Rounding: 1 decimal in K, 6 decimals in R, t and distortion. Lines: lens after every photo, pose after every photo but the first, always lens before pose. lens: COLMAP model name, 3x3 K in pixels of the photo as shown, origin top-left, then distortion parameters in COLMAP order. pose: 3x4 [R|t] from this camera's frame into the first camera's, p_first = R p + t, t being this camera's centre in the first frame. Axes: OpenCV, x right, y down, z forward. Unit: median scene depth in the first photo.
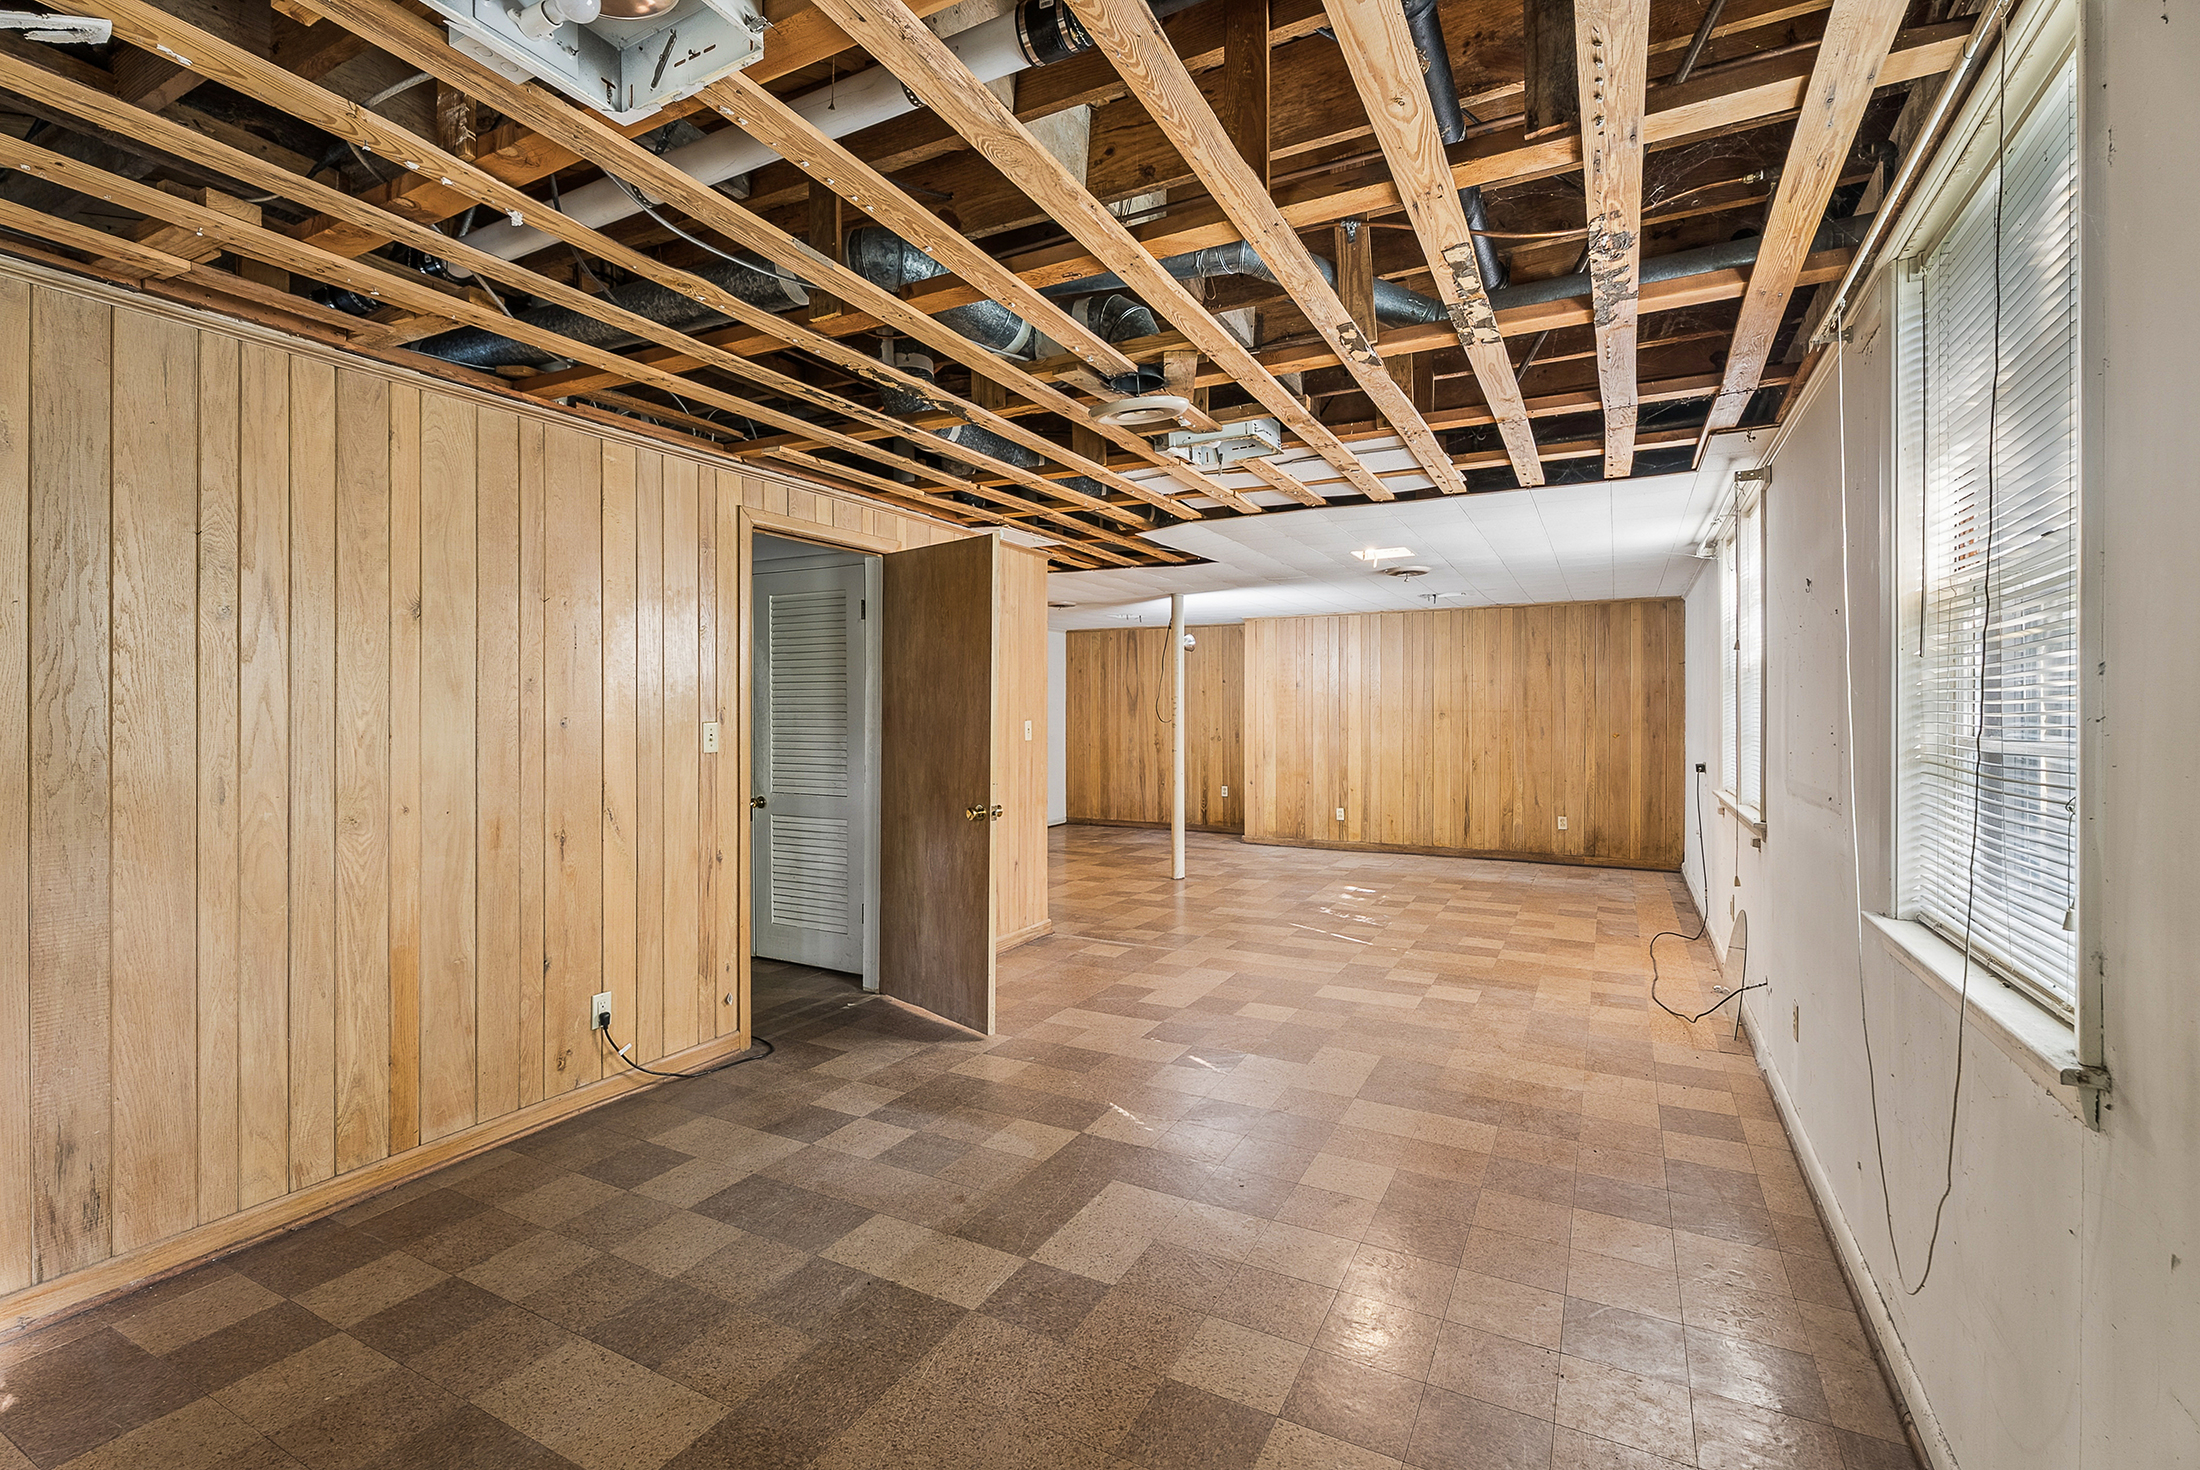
lens RADIAL K [[980.2, 0, 1095.8], [0, 980.2, 734.8], [0, 0, 1]] dist [-0.000691, -0.001257]
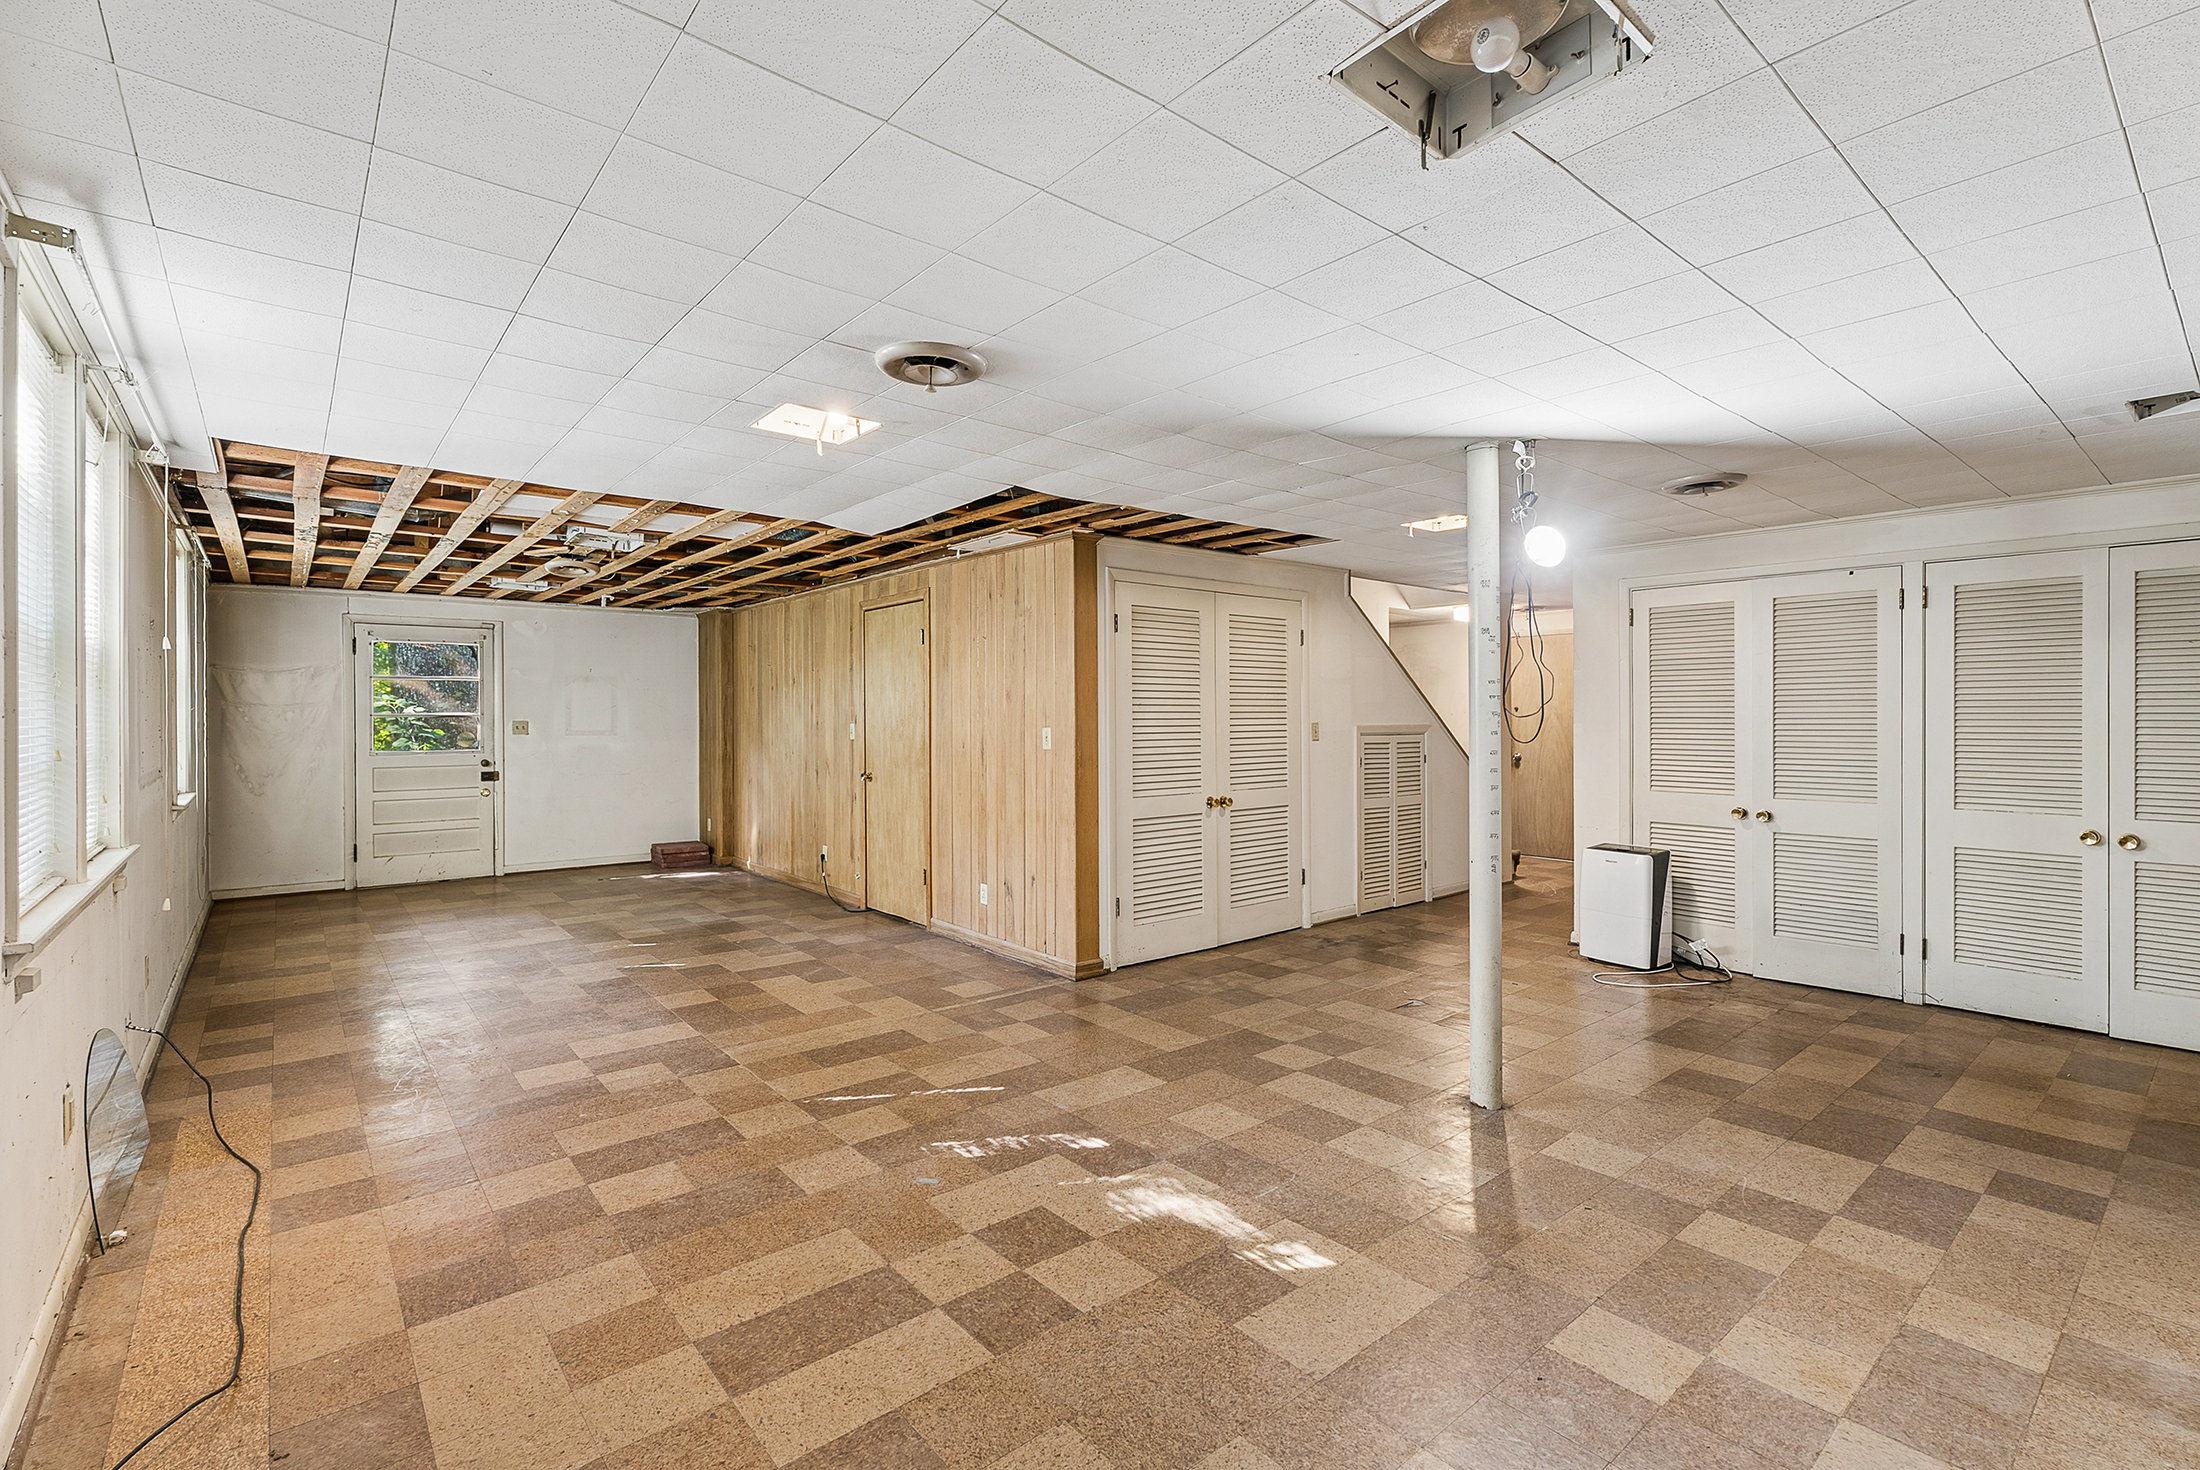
lens RADIAL K [[980.2, 0, 1095.8], [0, 980.2, 734.8], [0, 0, 1]] dist [-0.000691, -0.001257]
pose [[-0.379961, 0.013597, -0.924902, 0.956692], [-0.021974, 0.999477, 0.023720, -0.038409], [0.924741, 0.029336, -0.379464, 1.753640]]
